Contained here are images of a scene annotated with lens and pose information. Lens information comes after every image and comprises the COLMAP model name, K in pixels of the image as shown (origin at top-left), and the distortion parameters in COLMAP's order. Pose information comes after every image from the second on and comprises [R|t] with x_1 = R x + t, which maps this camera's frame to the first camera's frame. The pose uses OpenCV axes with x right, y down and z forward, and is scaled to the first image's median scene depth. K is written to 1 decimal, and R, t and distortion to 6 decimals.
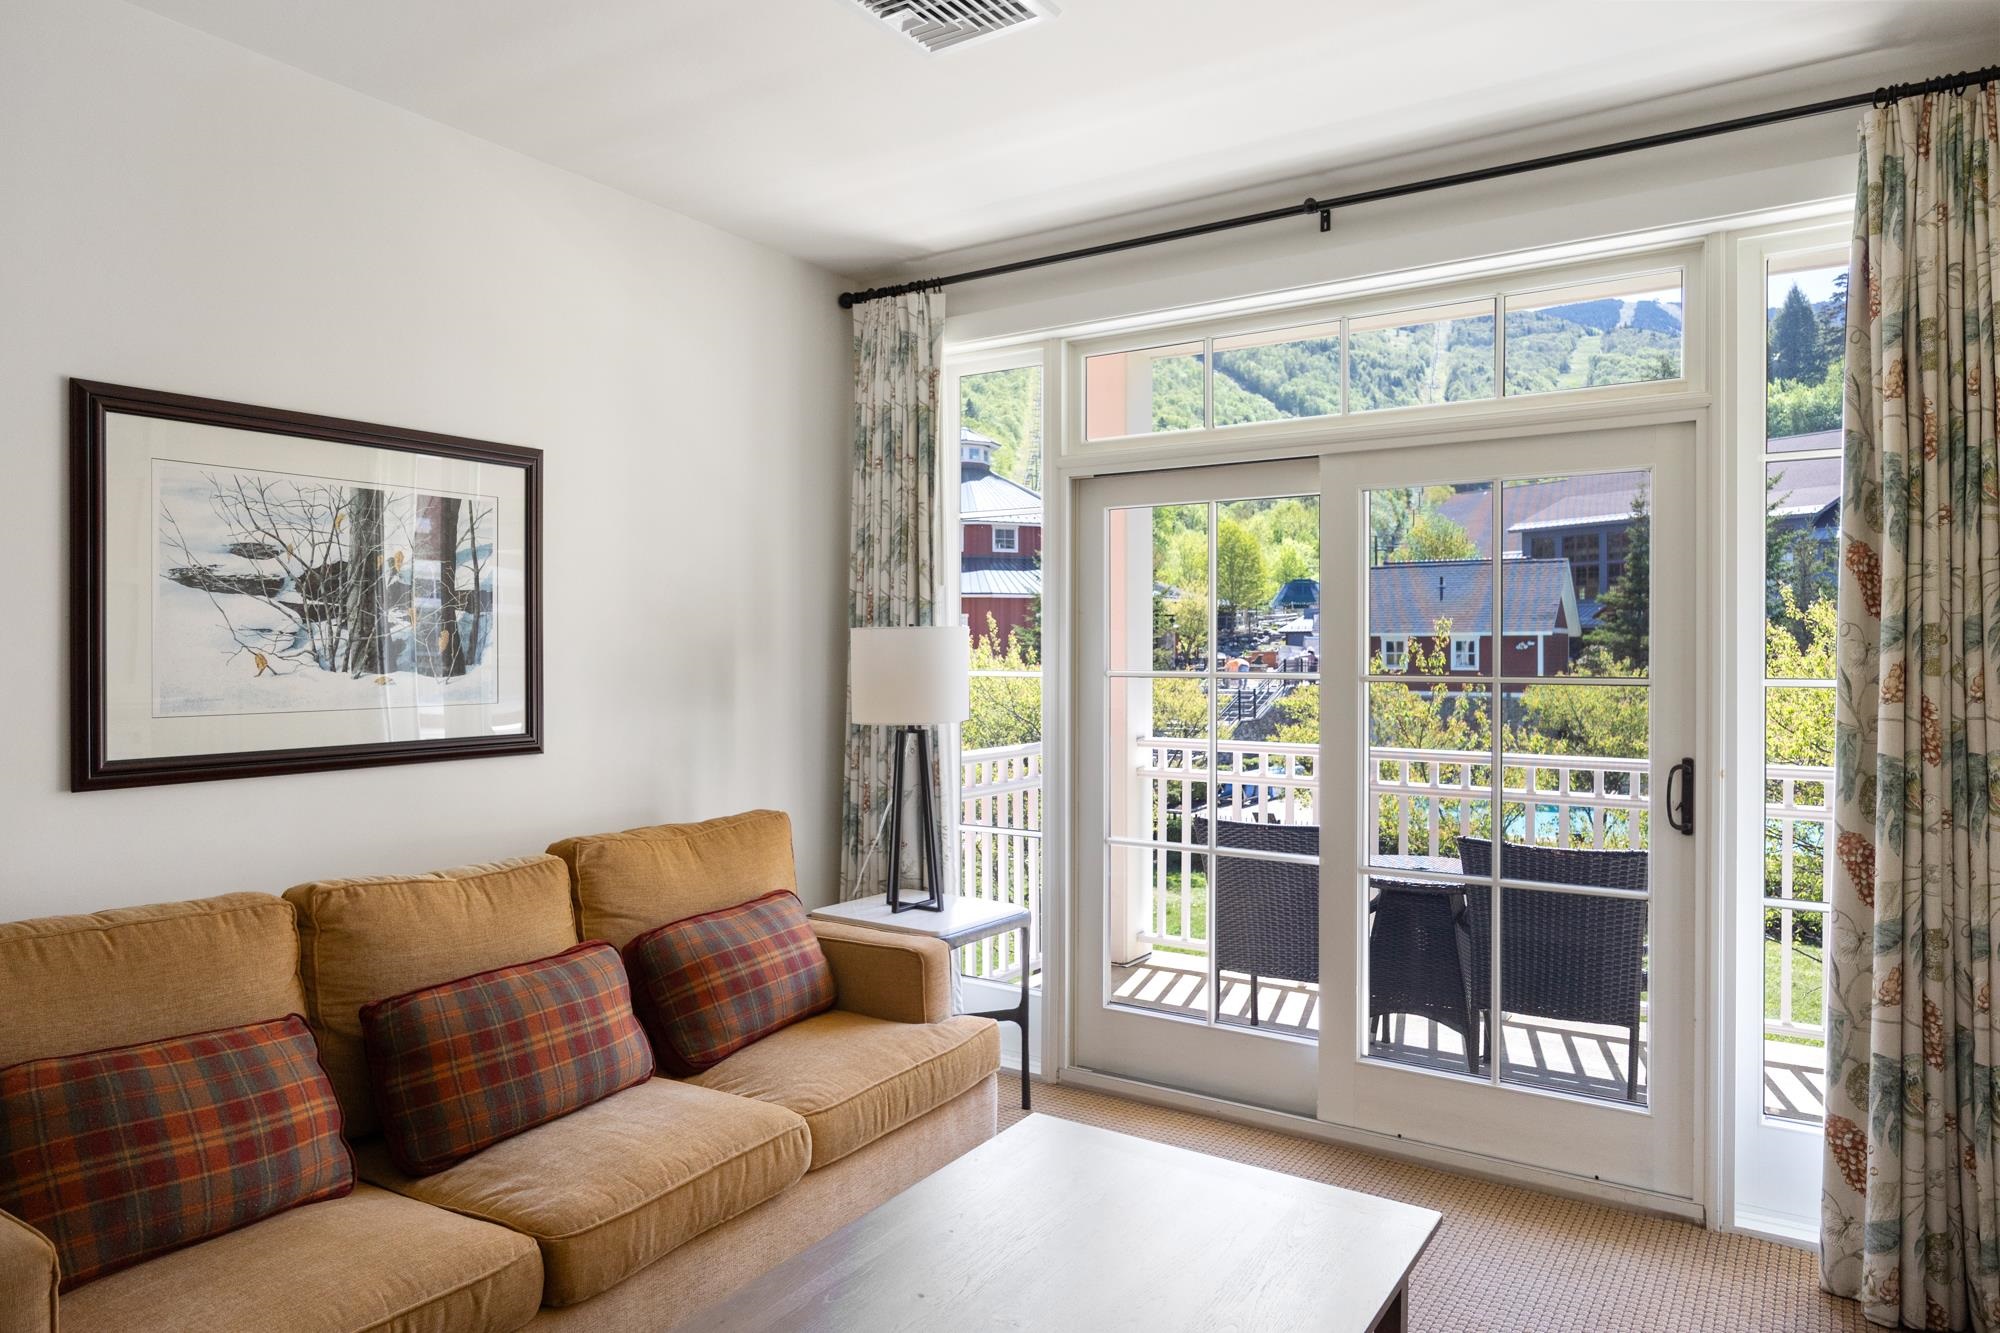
lens RADIAL K [[1257.0, 0, 986.0], [0, 1257.0, 660.7], [0, 0, 1]] dist [-0.016085, -0.002920]
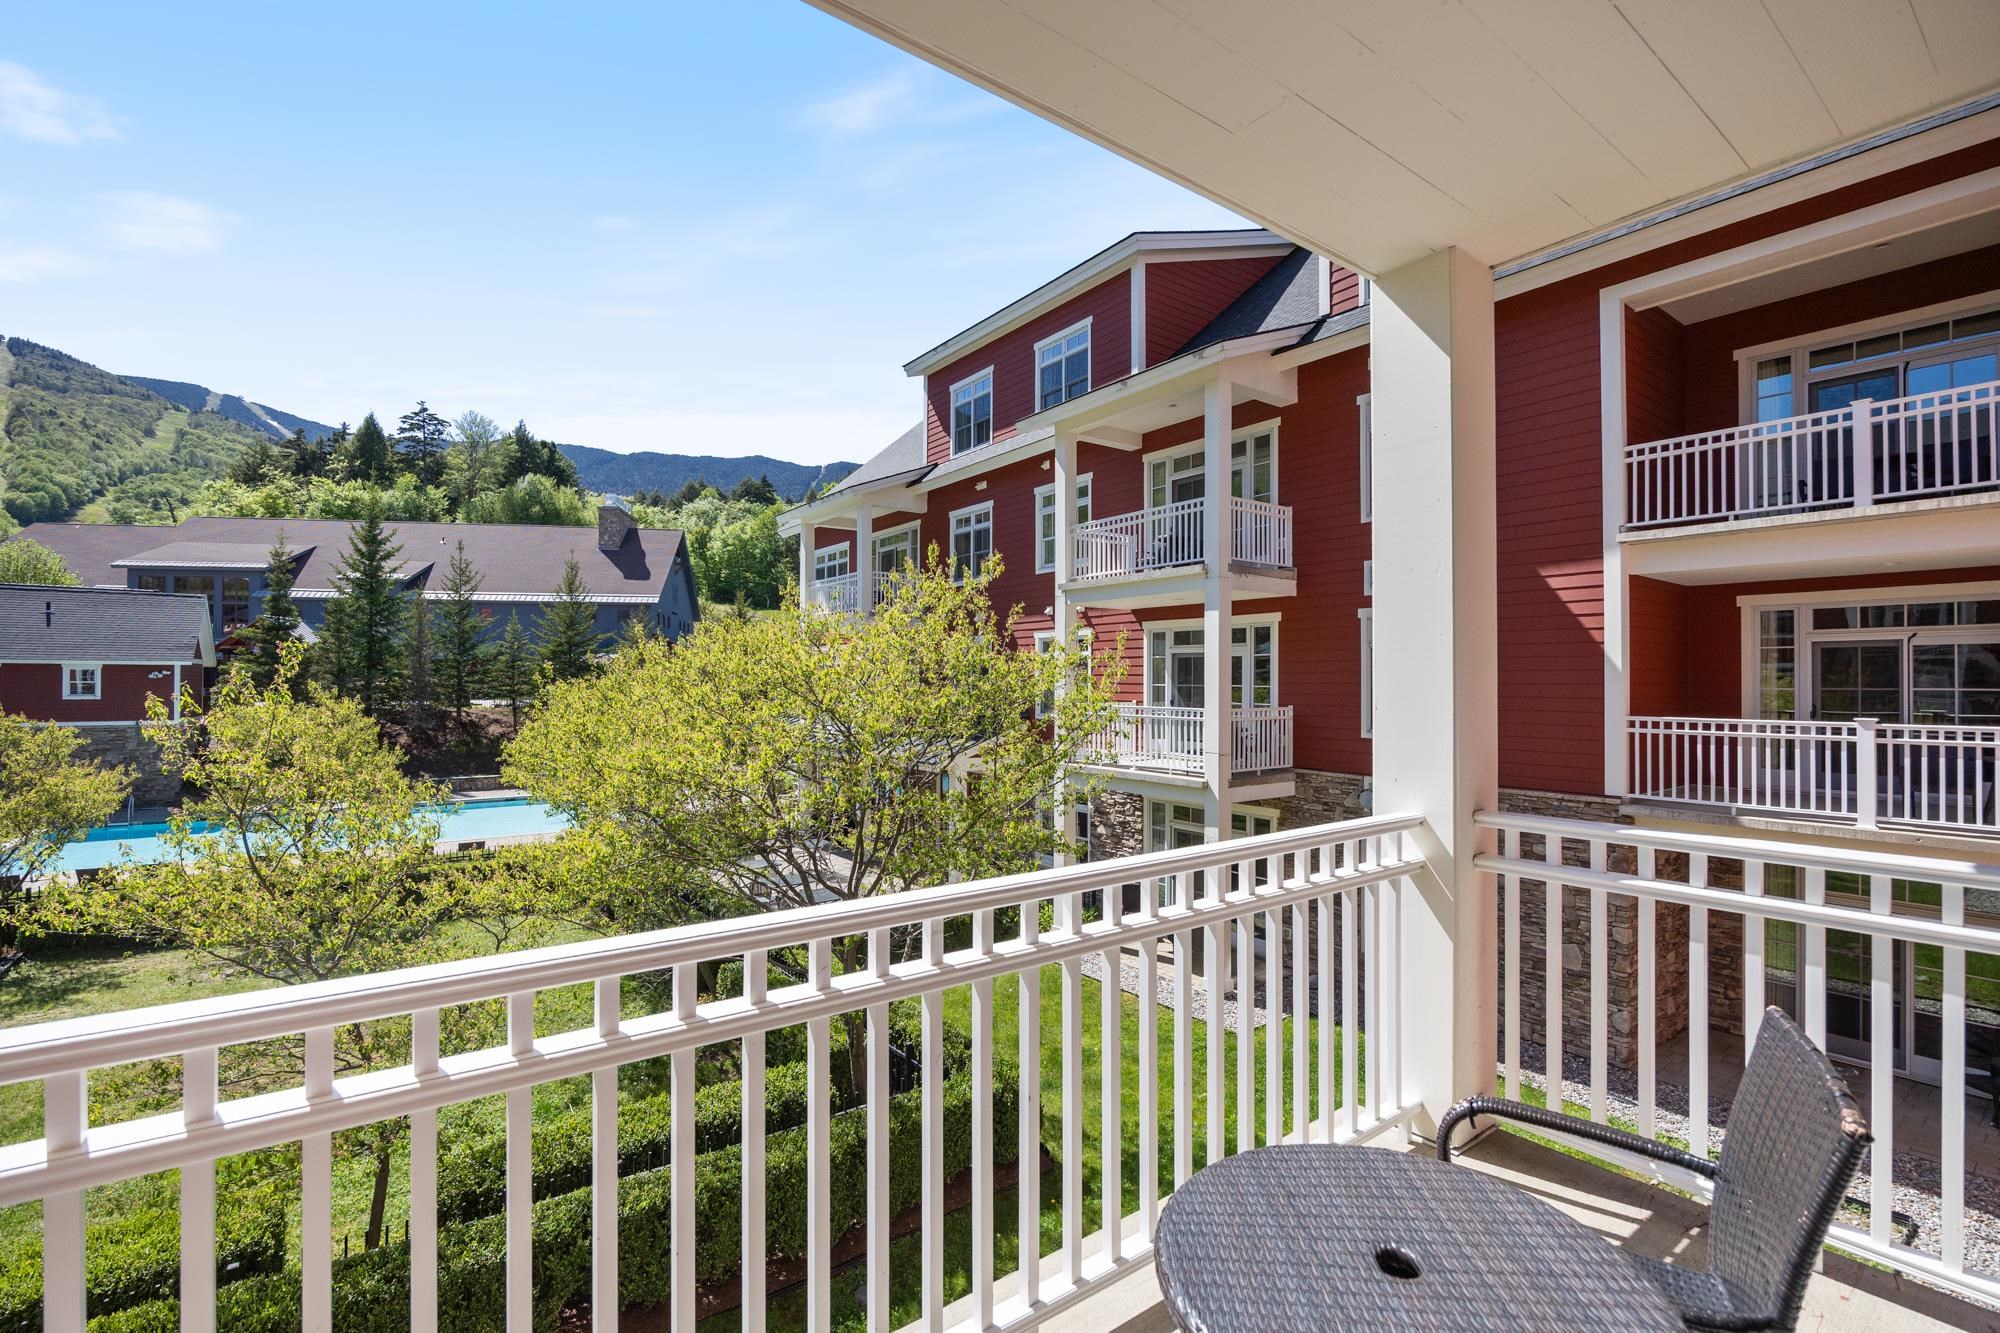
lens RADIAL K [[875.3, 0, 978.5], [0, 875.3, 645.5], [0, 0, 1]] dist [-0.022036, 0.001641]
pose [[0.346154, 0.040781, 0.937291, 0.018474], [0.006257, 0.998932, -0.045774, 0.002614], [-0.938157, 0.021709, 0.345529, 1.378223]]
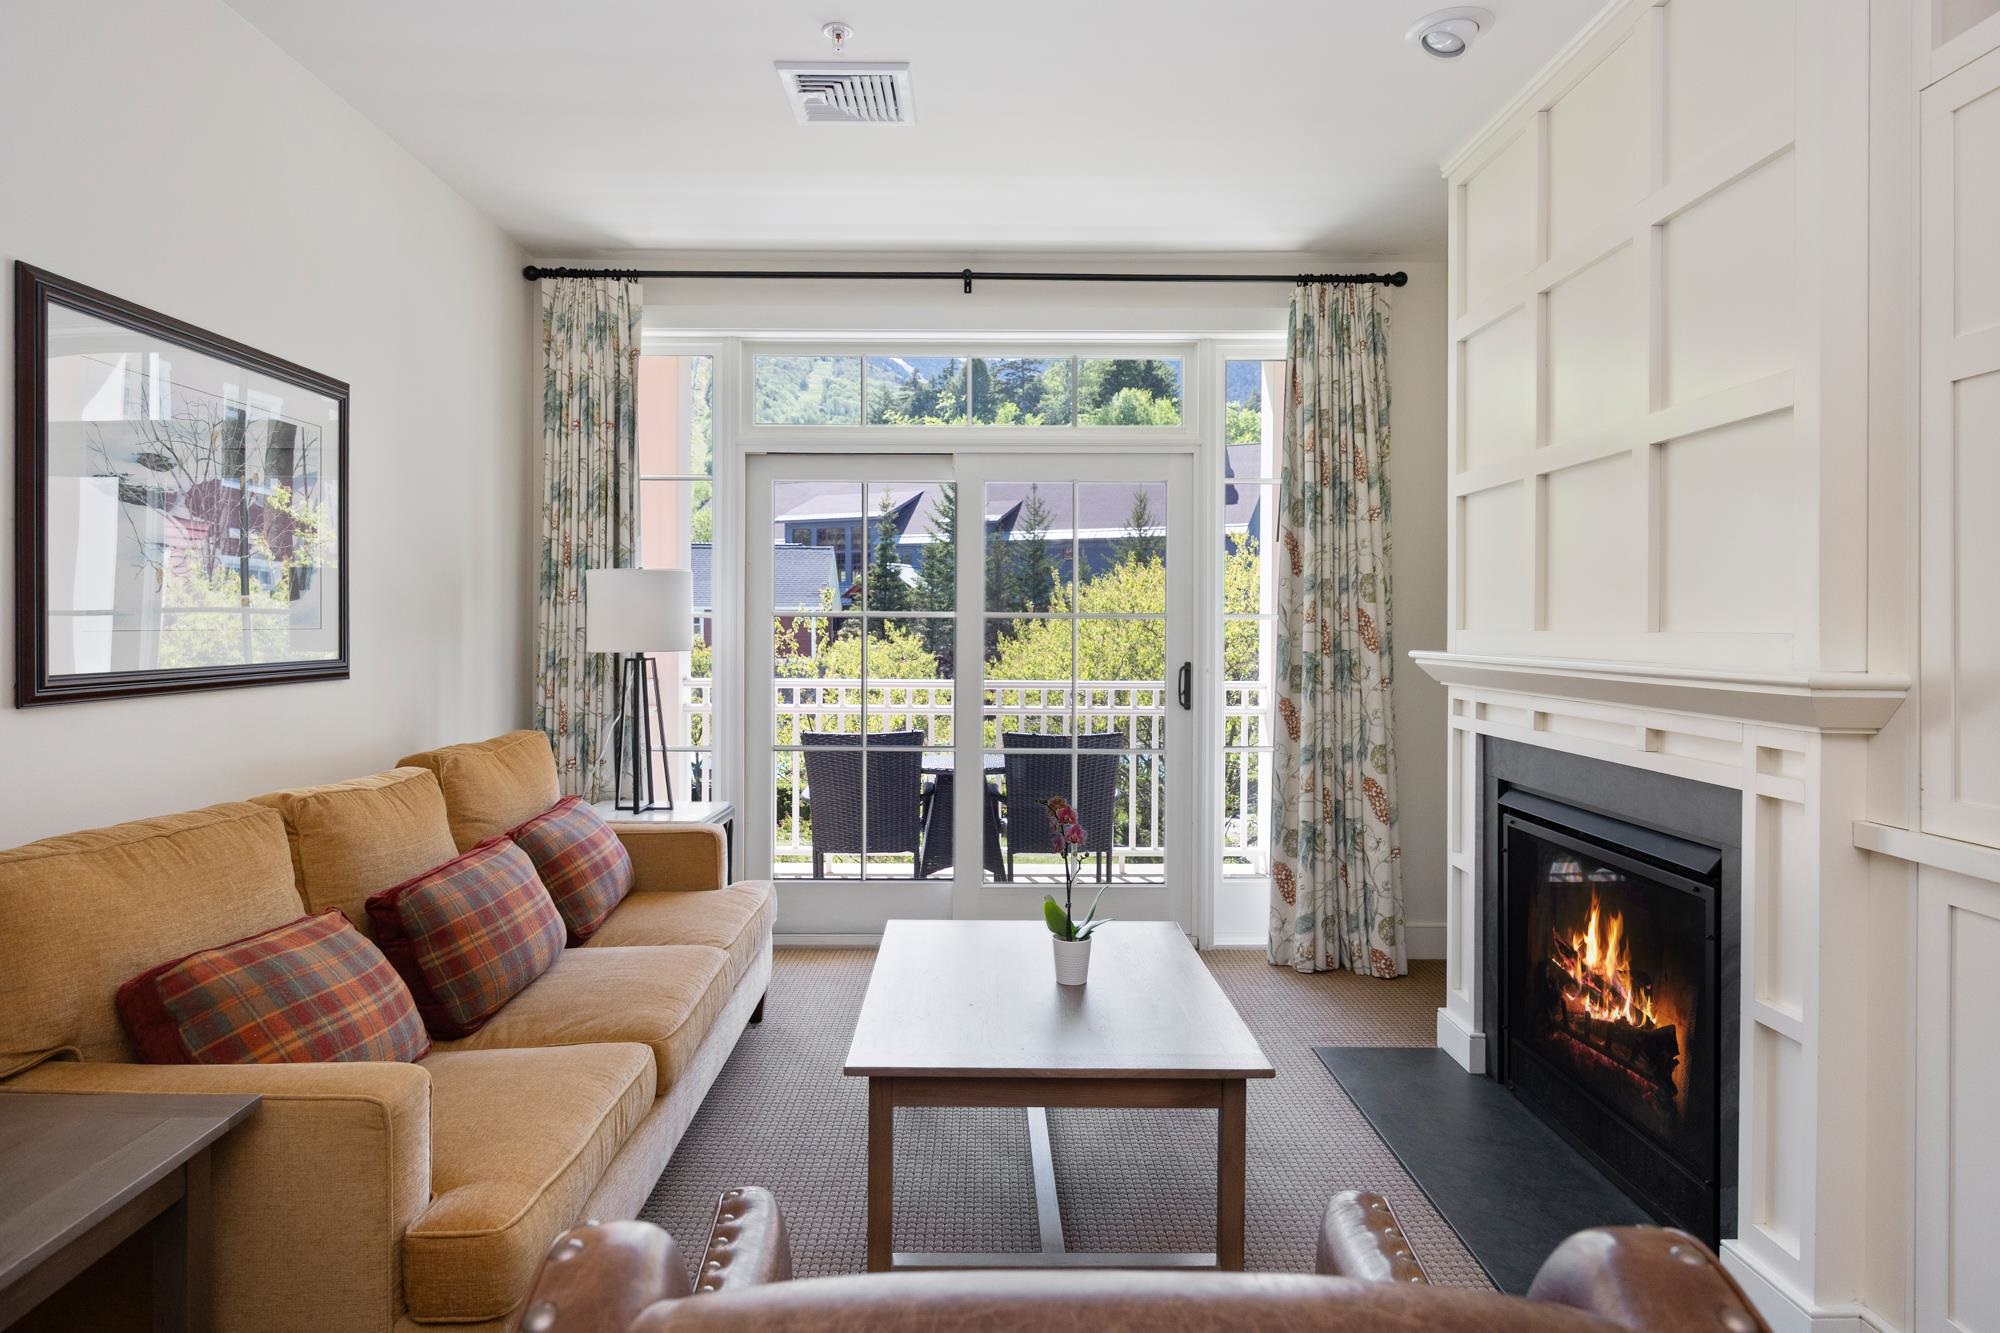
lens RADIAL K [[1154.7, 0, 1004.0], [0, 1154.7, 649.3], [0, 0, 1]] dist [-0.027814, -0.003140]
pose [[0.819009, -0.009369, 0.573704, -0.458406], [0.002227, 0.999911, 0.013150, 0.038784], [-0.573776, -0.009493, 0.818957, -0.079757]]
